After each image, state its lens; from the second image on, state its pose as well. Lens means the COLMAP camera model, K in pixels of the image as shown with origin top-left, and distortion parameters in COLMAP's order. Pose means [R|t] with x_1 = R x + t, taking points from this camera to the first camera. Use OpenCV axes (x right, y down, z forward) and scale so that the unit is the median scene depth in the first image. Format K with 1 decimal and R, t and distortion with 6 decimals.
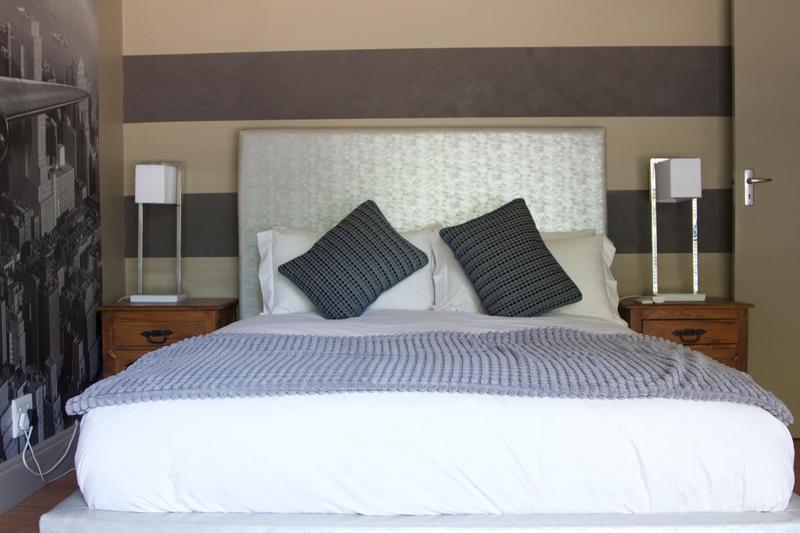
lens RADIAL K [[869.9, 0, 402.1], [0, 869.9, 269.9], [0, 0, 1]] dist [-0.097929, 0.000000]
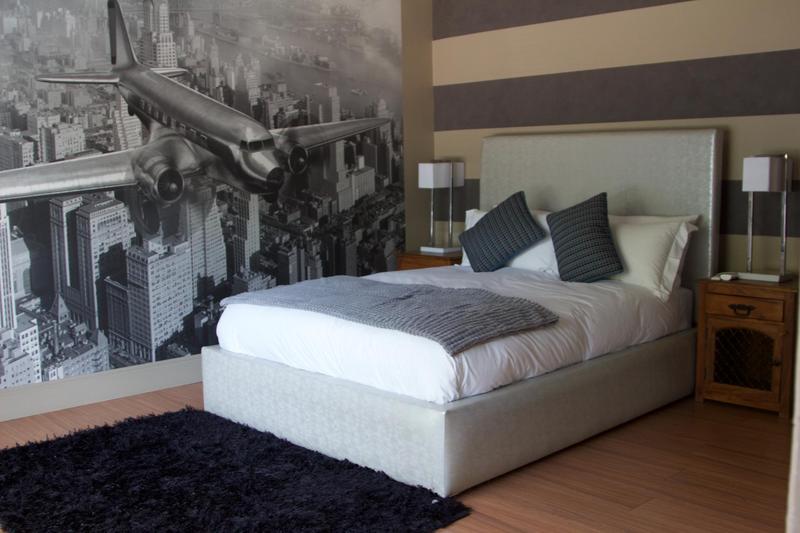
lens RADIAL K [[869.9, 0, 396.3], [0, 869.9, 265.2], [0, 0, 1]] dist [-0.097929, 0.000000]
pose [[0.713762, 0.073003, -0.696573, 0.848139], [-0.017919, 0.996131, 0.086035, -0.080792], [0.700159, -0.048927, 0.712308, -0.170028]]
